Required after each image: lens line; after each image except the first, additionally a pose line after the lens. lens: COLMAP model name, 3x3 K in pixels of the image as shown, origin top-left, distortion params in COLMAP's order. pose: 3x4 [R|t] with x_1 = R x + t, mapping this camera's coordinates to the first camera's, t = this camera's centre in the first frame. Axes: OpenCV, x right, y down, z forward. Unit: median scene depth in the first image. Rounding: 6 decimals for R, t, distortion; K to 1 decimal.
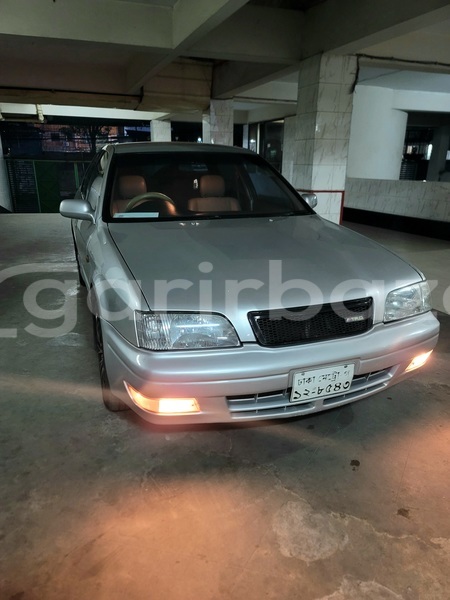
lens RADIAL K [[436.3, 0, 221.6], [0, 436.3, 301.6], [0, 0, 1]] dist [0.060945, -0.027225]
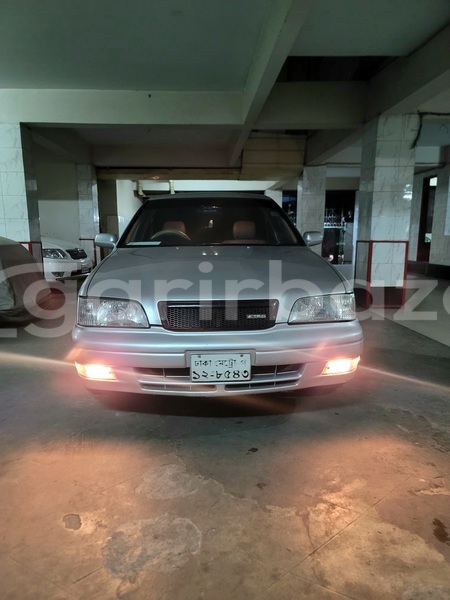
lens RADIAL K [[436.3, 0, 221.6], [0, 436.3, 301.6], [0, 0, 1]] dist [0.060945, -0.027225]
pose [[0.950331, 0.038560, -0.308843, 0.547380], [-0.085845, 0.986279, -0.141013, 0.164492], [0.299168, 0.160522, 0.940602, -0.101223]]
